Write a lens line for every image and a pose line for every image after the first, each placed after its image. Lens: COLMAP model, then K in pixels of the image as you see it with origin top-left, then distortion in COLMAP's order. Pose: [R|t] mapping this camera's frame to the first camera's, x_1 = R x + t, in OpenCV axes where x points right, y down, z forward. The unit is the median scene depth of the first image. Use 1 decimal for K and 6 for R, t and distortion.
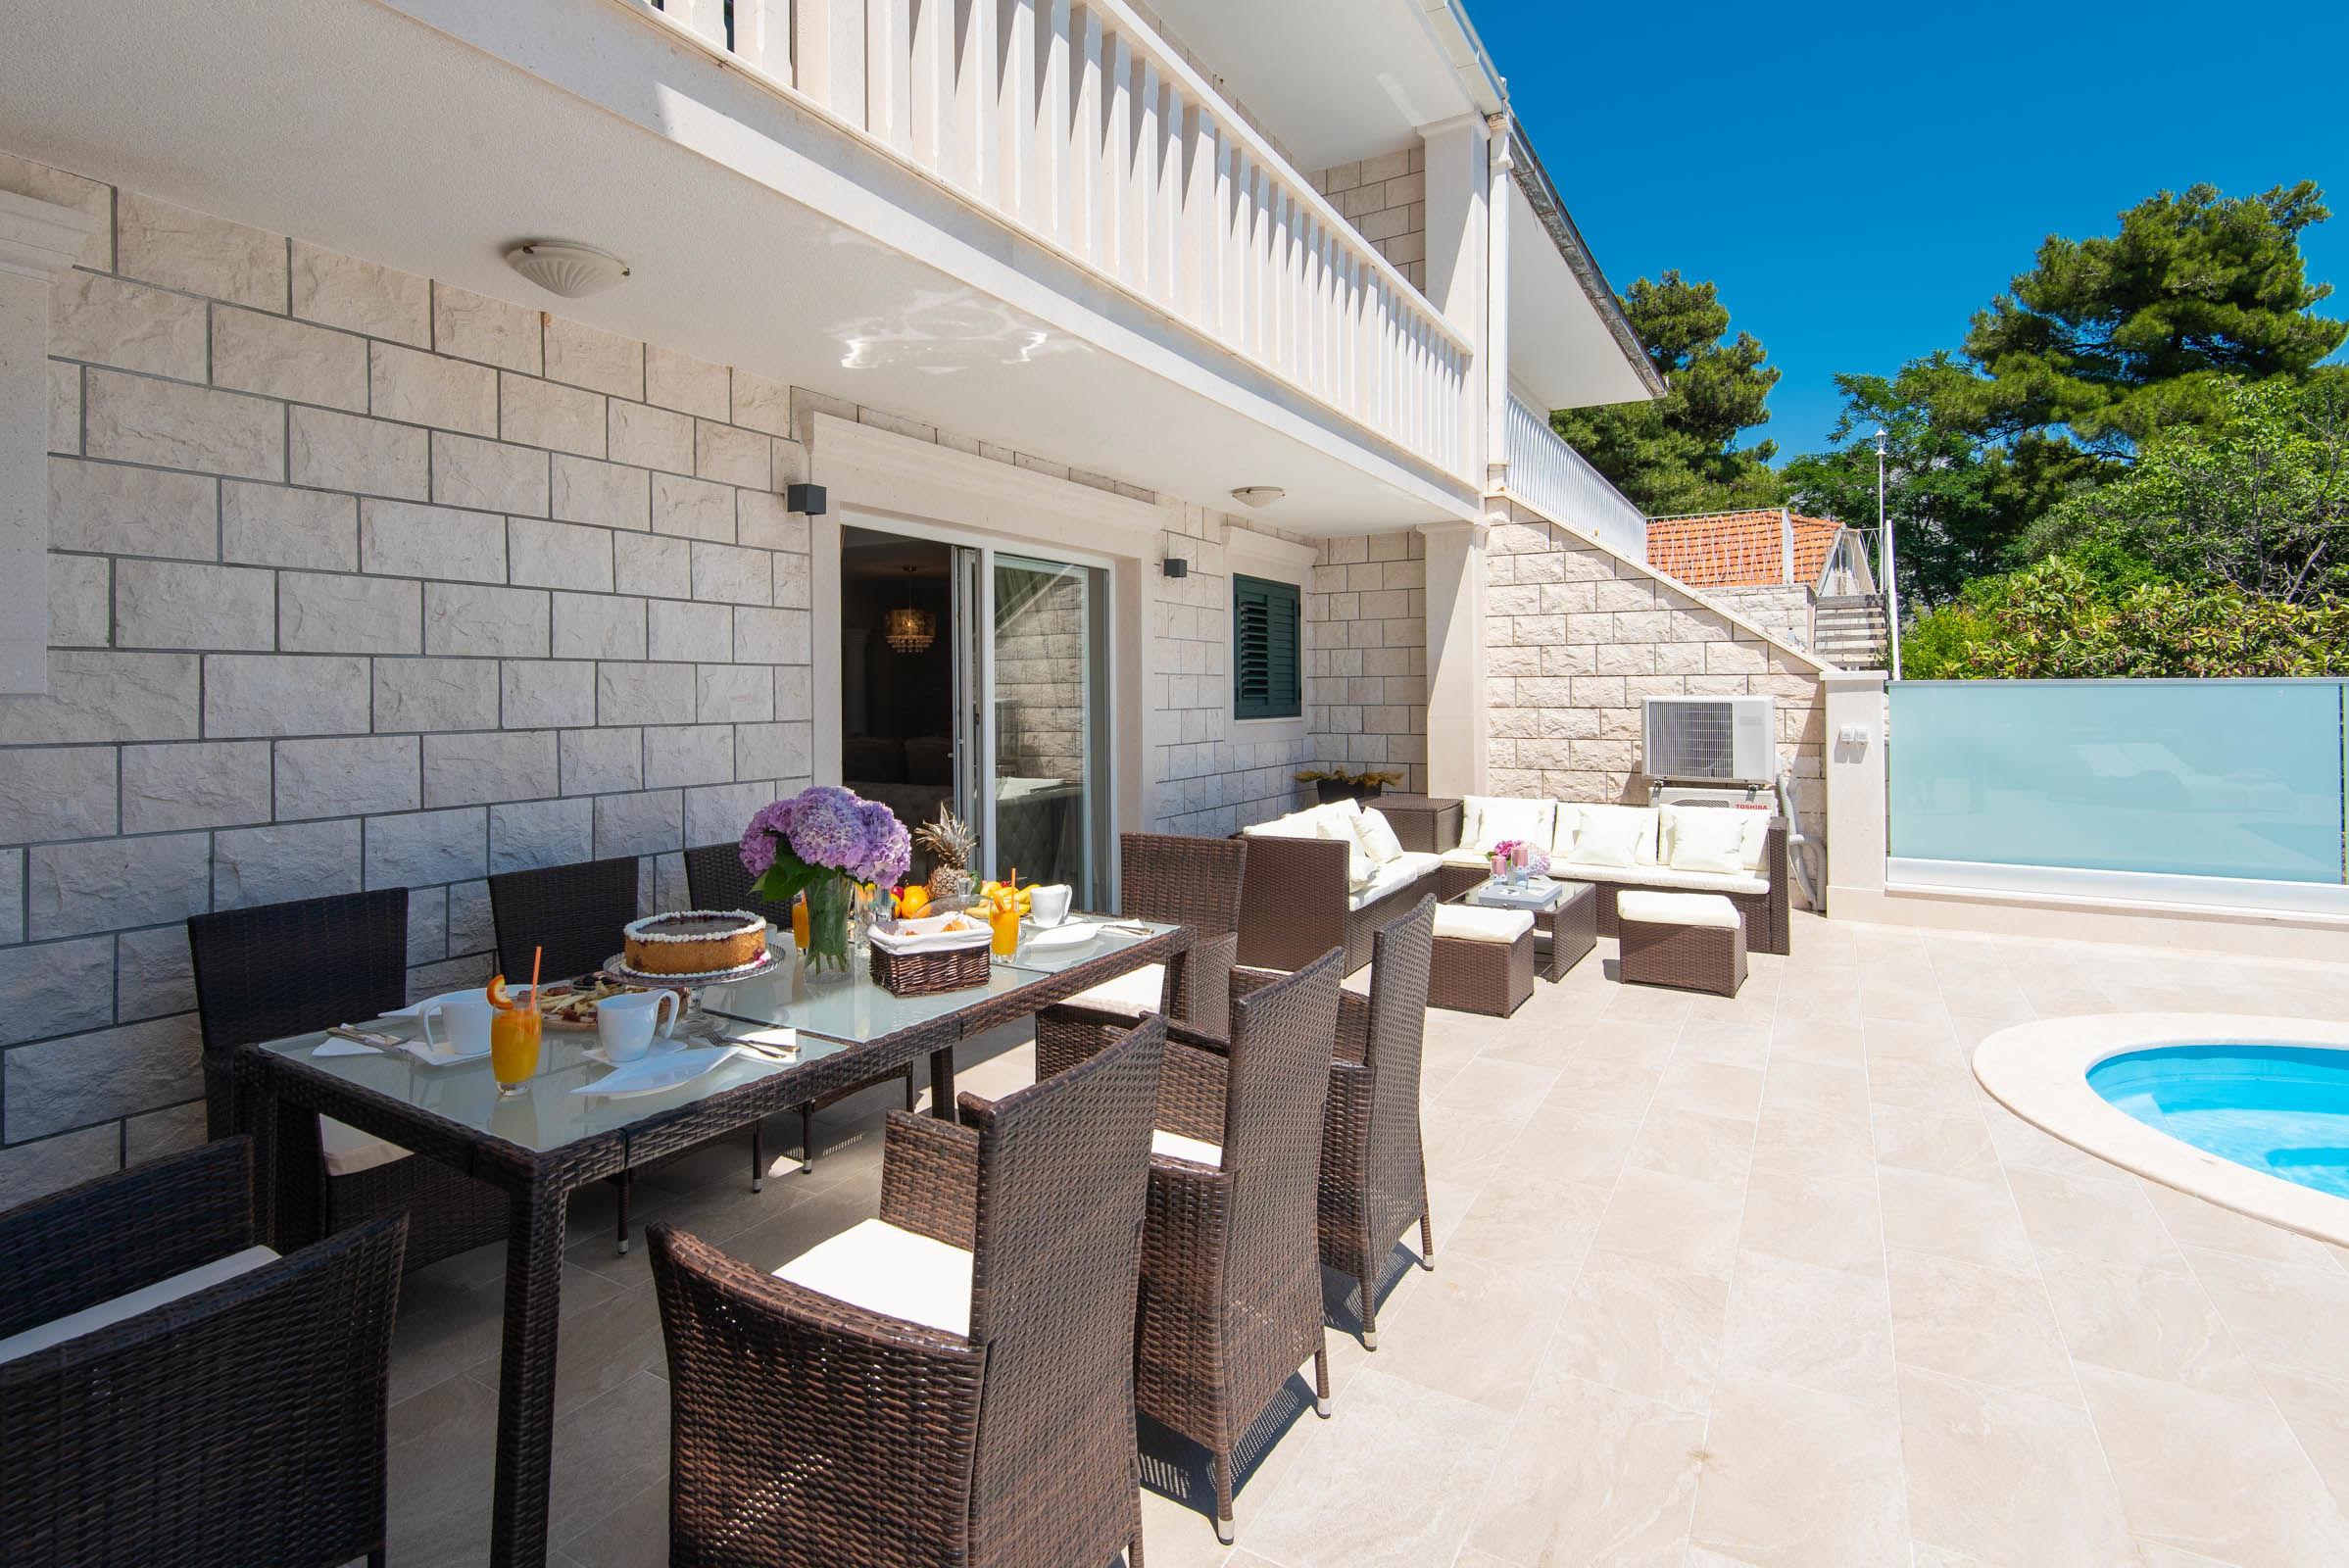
lens RADIAL K [[1164.3, 0, 1044.8], [0, 1164.3, 680.5], [0, 0, 1]] dist [0.036340, -0.019705]
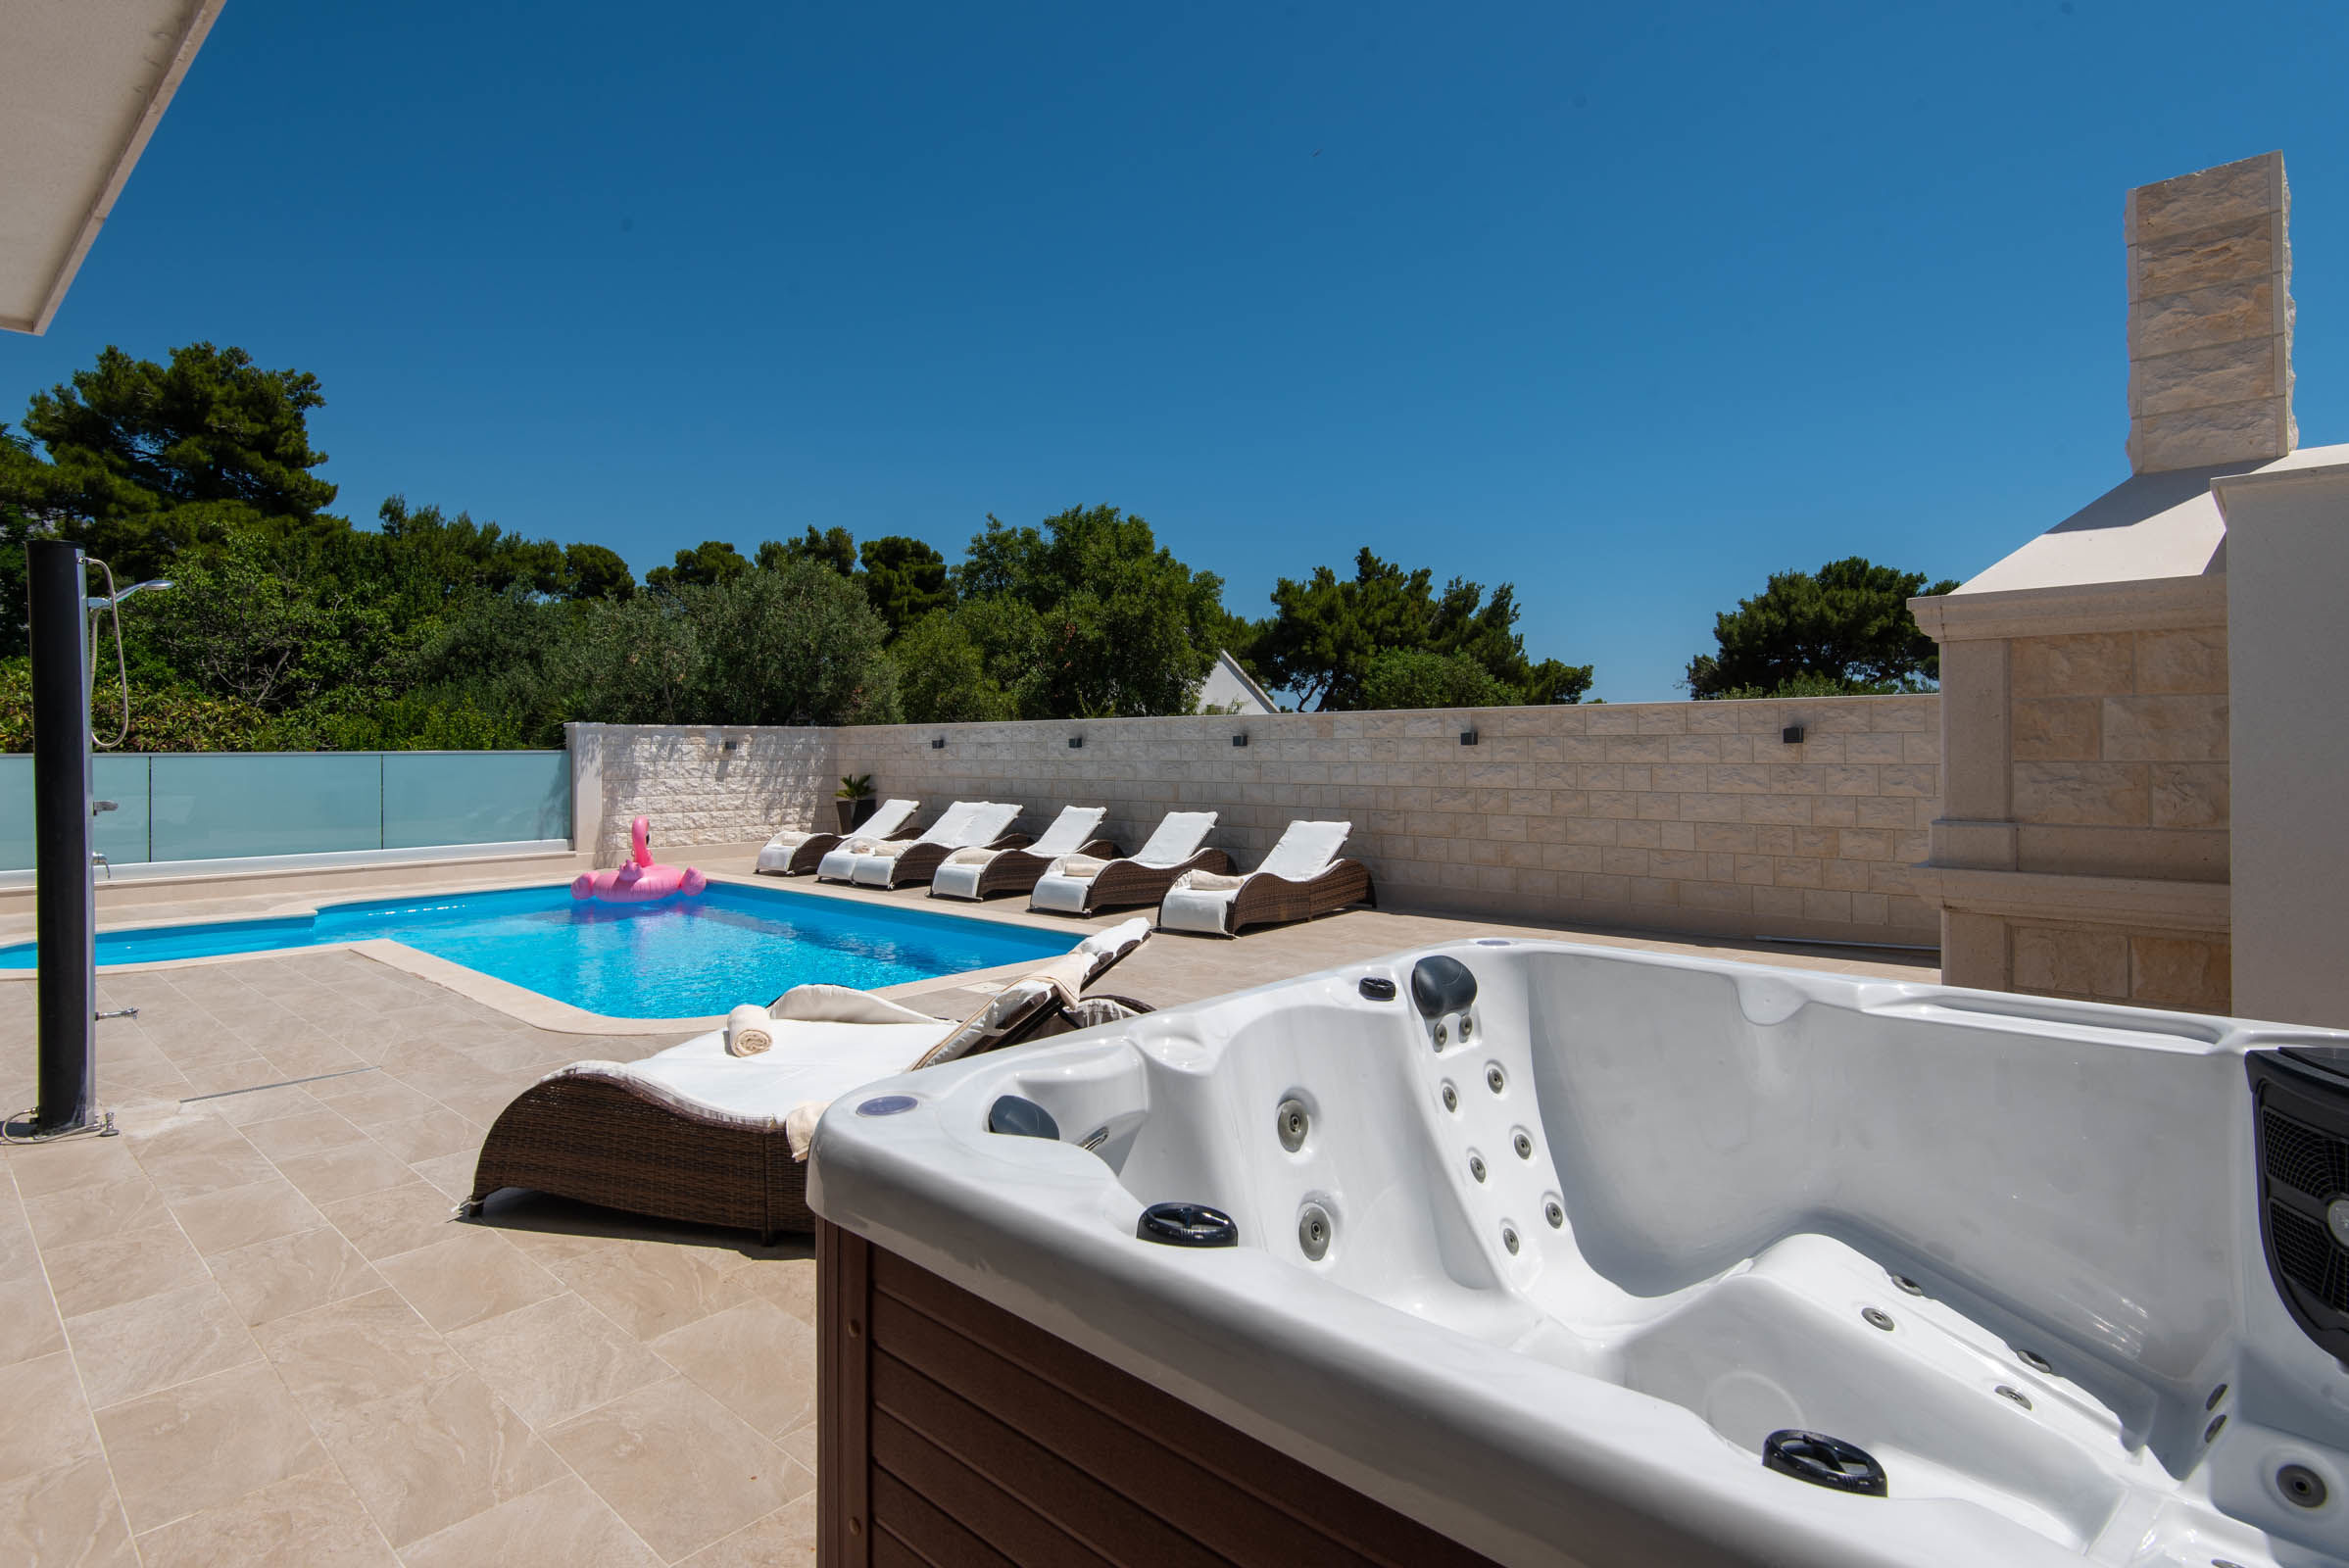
lens RADIAL K [[1202.7, 0, 1201.8], [0, 1202.7, 722.3], [0, 0, 1]] dist [0.025824, -0.018402]
pose [[0.151758, 0.024939, 0.988103, -0.296123], [-0.003383, 0.999689, -0.024712, -0.004012], [-0.988412, 0.000407, 0.151795, -0.494886]]
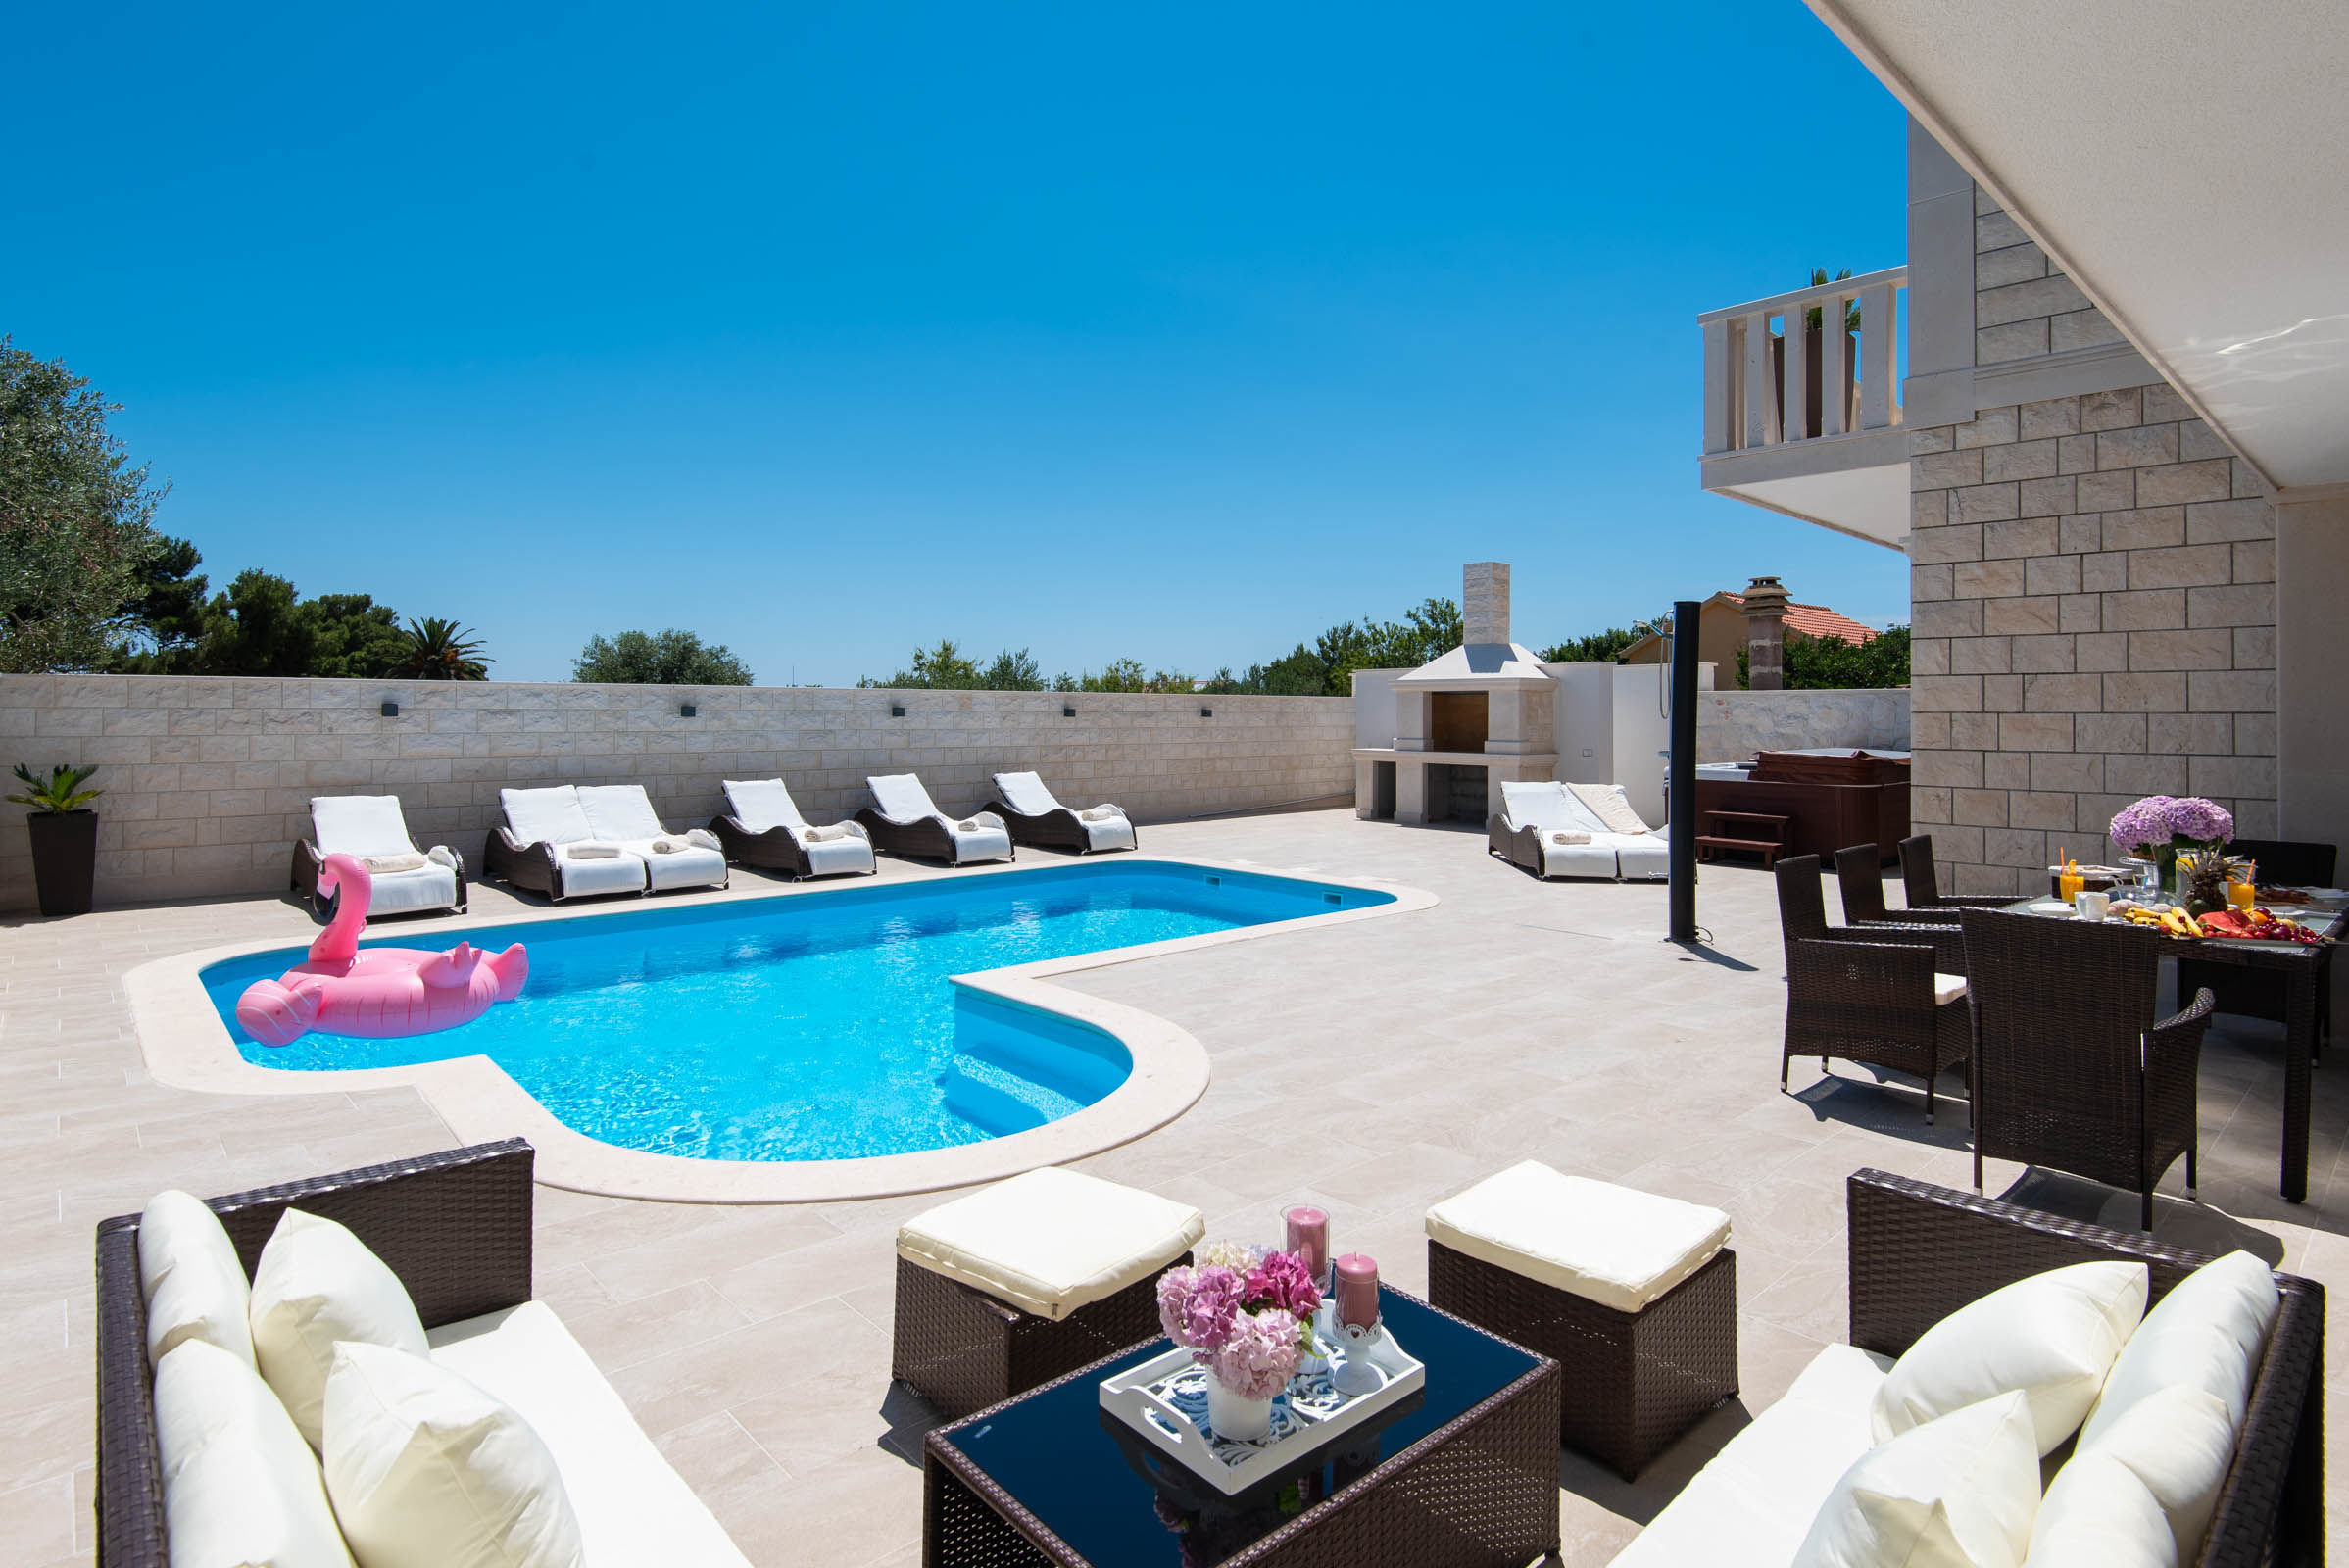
lens RADIAL K [[1202.7, 0, 1180.0], [0, 1202.7, 714.1], [0, 0, 1]] dist [0.025824, -0.018402]
pose [[-0.975264, 0.002099, 0.221035, 0.184401], [0.000006, 0.999955, -0.009470, -0.000343], [-0.221045, -0.009235, -0.975220, 0.700826]]
